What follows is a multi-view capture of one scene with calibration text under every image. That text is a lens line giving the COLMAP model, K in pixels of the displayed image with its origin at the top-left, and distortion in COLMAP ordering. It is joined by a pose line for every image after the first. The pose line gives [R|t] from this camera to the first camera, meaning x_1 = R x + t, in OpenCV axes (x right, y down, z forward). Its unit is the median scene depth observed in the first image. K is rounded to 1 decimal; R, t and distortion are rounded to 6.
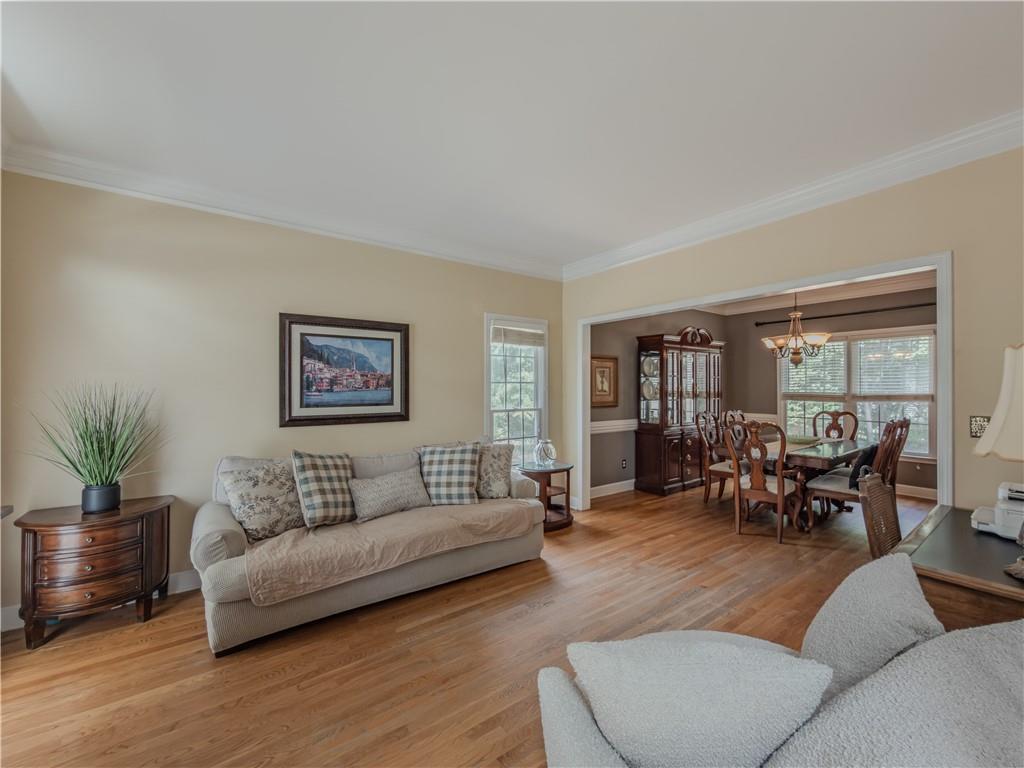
lens RADIAL K [[411.6, 0, 516.2], [0, 411.6, 382.7], [0, 0, 1]] dist [0.000884, -0.000394]
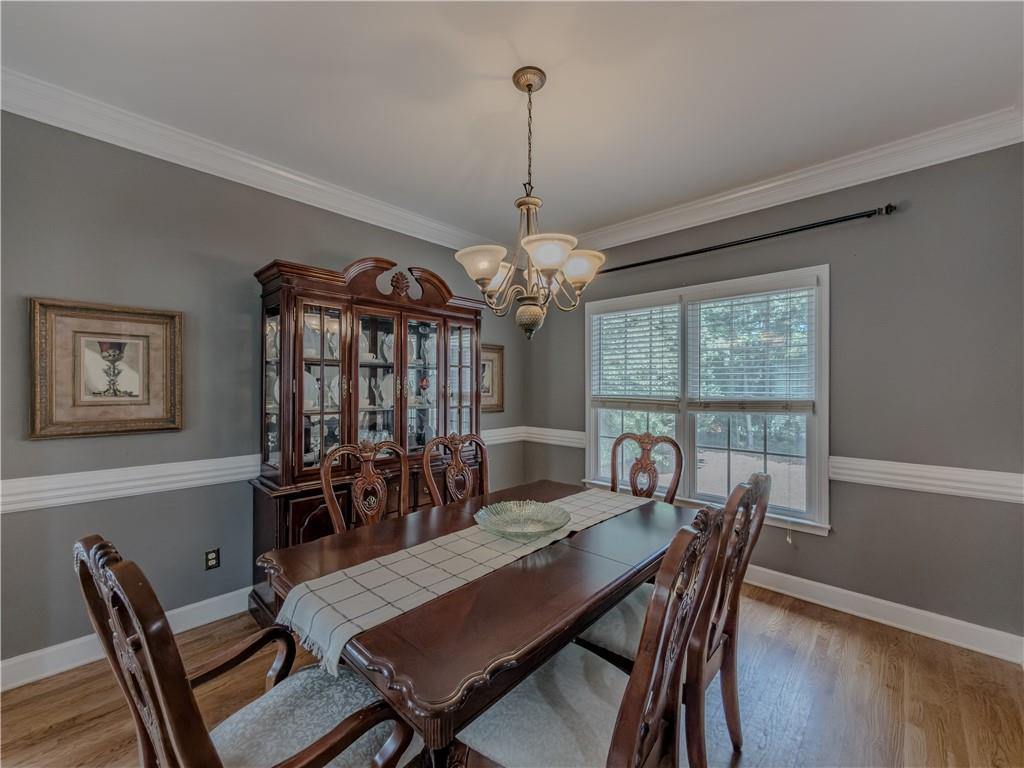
lens RADIAL K [[411.6, 0, 508.7], [0, 411.6, 386.7], [0, 0, 1]] dist [0.000884, -0.000394]
pose [[0.984752, 0.003080, 0.173936, 0.486101], [-0.004857, 0.999940, 0.009793, 0.007044], [-0.173896, -0.010488, 0.984708, 0.499748]]
